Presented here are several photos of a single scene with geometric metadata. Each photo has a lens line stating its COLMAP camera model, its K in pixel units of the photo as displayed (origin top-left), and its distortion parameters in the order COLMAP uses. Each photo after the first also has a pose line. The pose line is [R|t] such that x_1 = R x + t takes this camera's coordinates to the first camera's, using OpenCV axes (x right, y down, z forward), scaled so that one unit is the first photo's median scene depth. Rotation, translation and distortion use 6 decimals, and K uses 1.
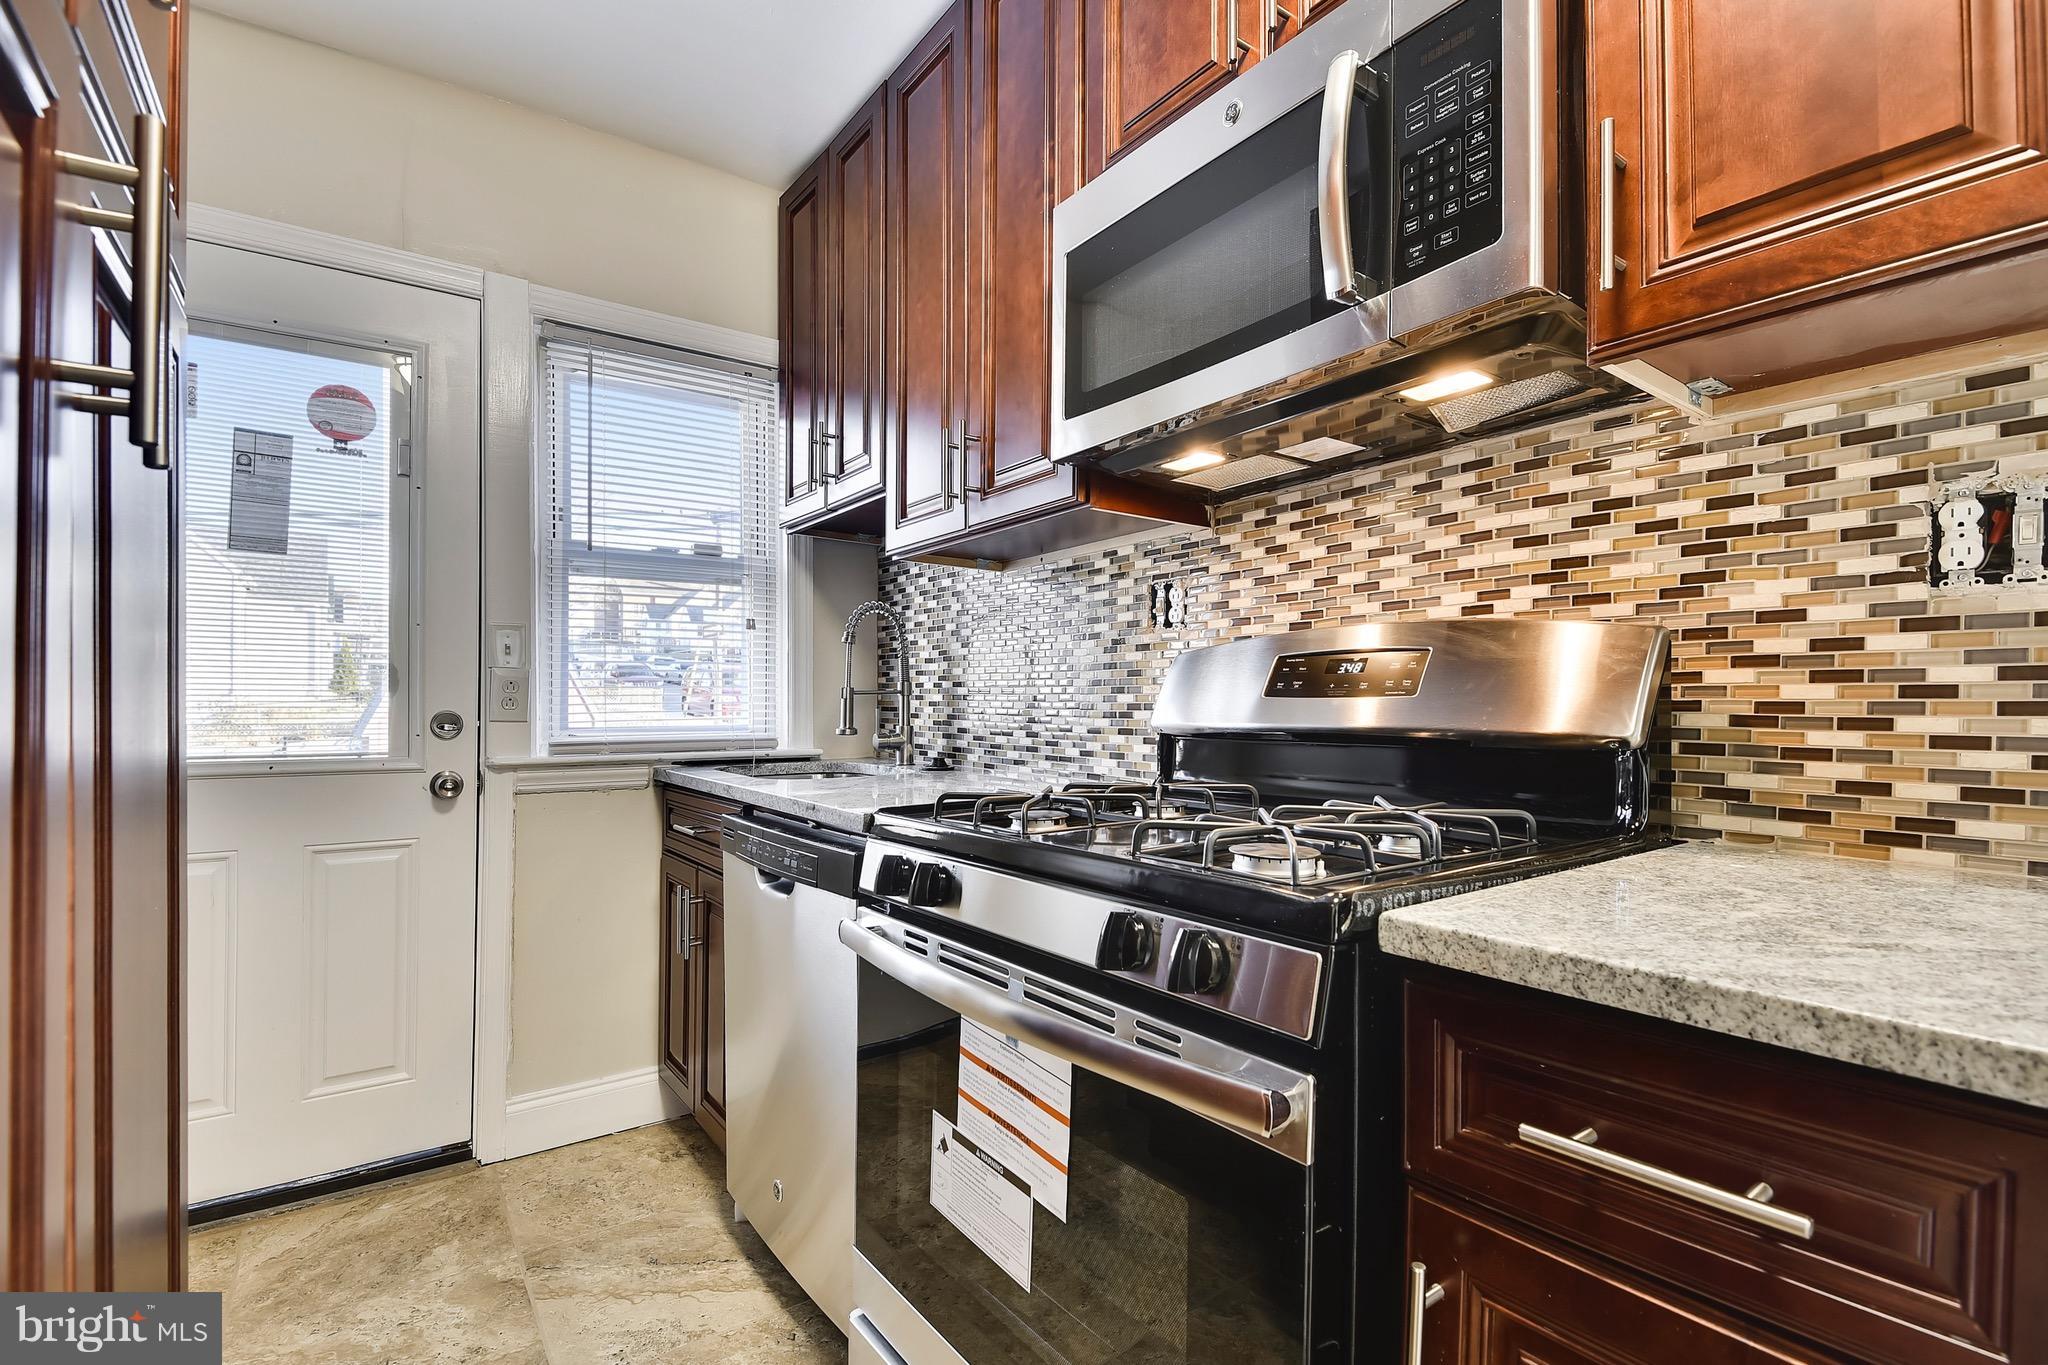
lens RADIAL K [[947.1, 0, 1028.9], [0, 947.1, 697.8], [0, 0, 1]] dist [0.000843, -0.000156]
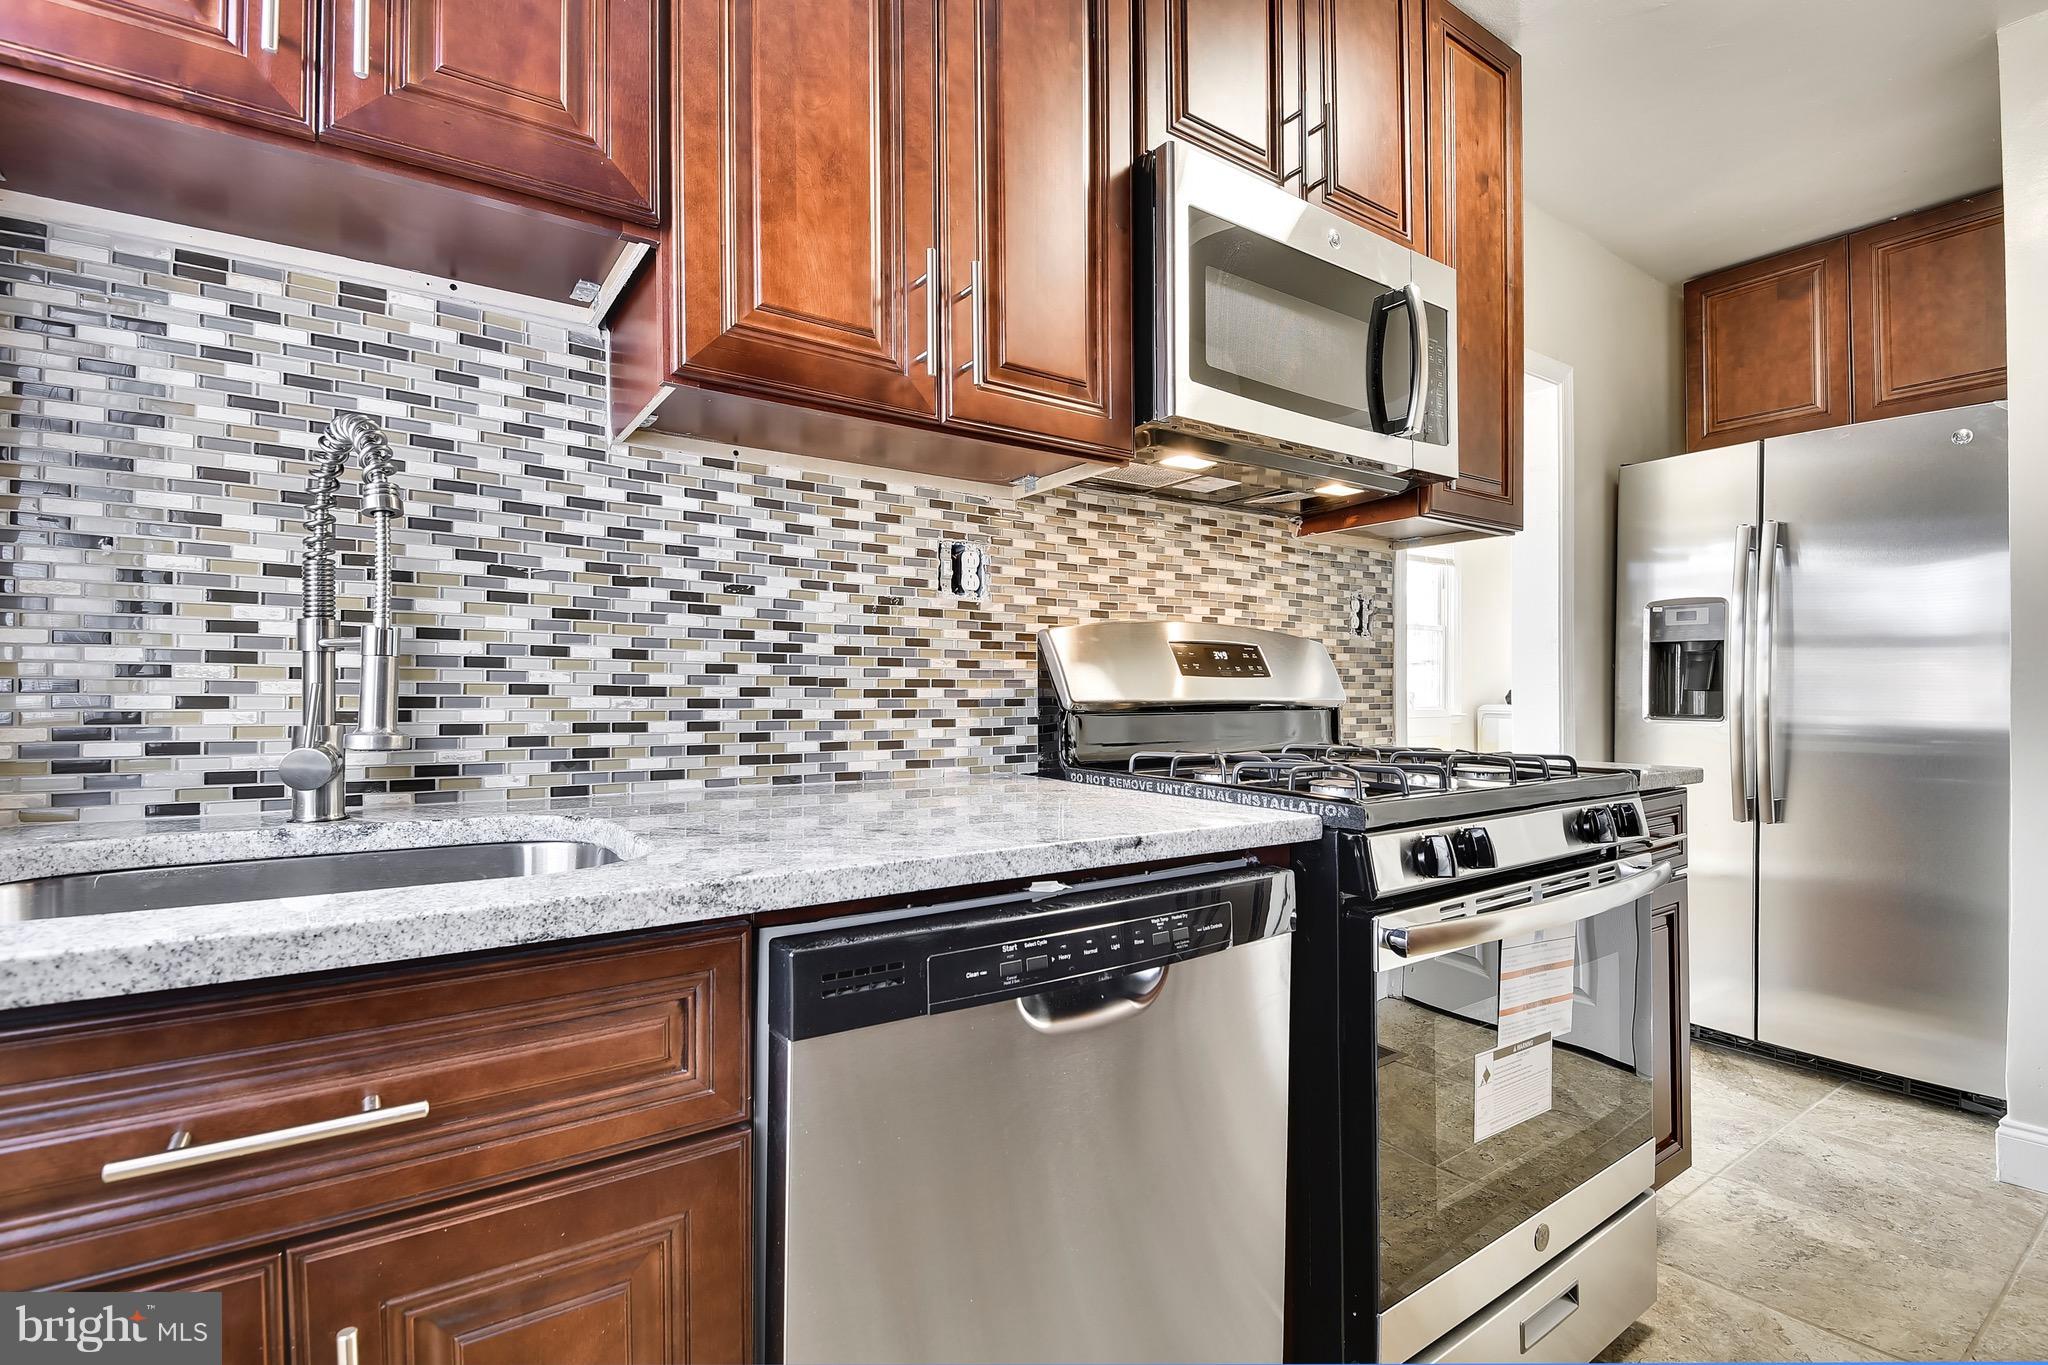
lens RADIAL K [[947.1, 0, 1030.8], [0, 947.1, 683.2], [0, 0, 1]] dist [0.000843, -0.000156]
pose [[-0.002903, 0.004767, 0.999984, -0.704530], [-0.011819, 0.999919, -0.004801, 0.012238], [-0.999926, -0.011832, -0.002847, 0.888190]]
